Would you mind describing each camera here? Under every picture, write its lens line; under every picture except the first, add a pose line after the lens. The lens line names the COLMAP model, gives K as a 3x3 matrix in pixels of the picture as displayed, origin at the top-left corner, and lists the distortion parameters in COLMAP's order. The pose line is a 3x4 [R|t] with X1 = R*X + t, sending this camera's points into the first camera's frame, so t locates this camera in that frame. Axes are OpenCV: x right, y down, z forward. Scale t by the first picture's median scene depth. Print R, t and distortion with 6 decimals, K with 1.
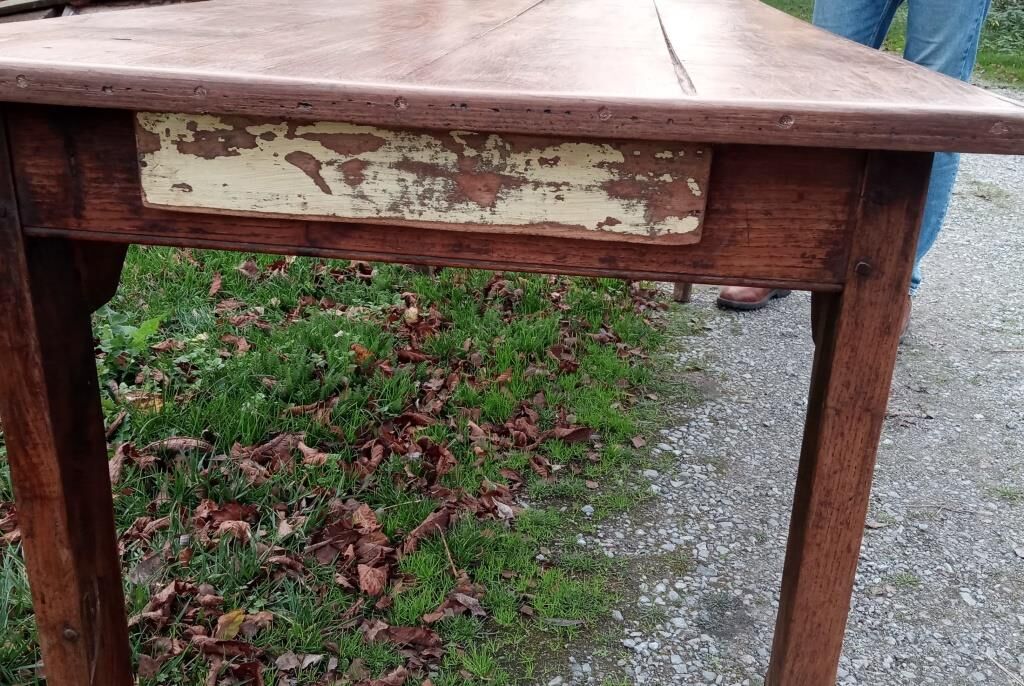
lens RADIAL K [[1022.3, 0, 462.7], [0, 1022.3, 343.4], [0, 0, 1]] dist [0.017944, -0.024857]
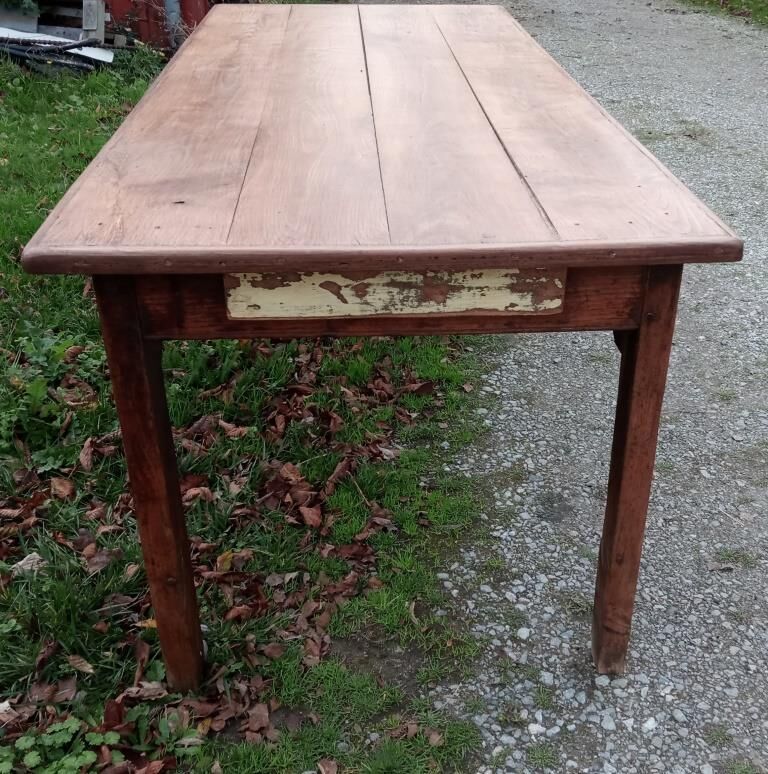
lens RADIAL K [[973.9, 0, 384.0], [0, 973.9, 387.0], [0, 0, 1]] dist [0.019112, -0.024325]
pose [[0.981138, -0.118539, 0.152697, -0.185743], [0.098086, 0.985957, 0.135159, -0.124305], [-0.166574, -0.117633, 0.978987, -0.330984]]
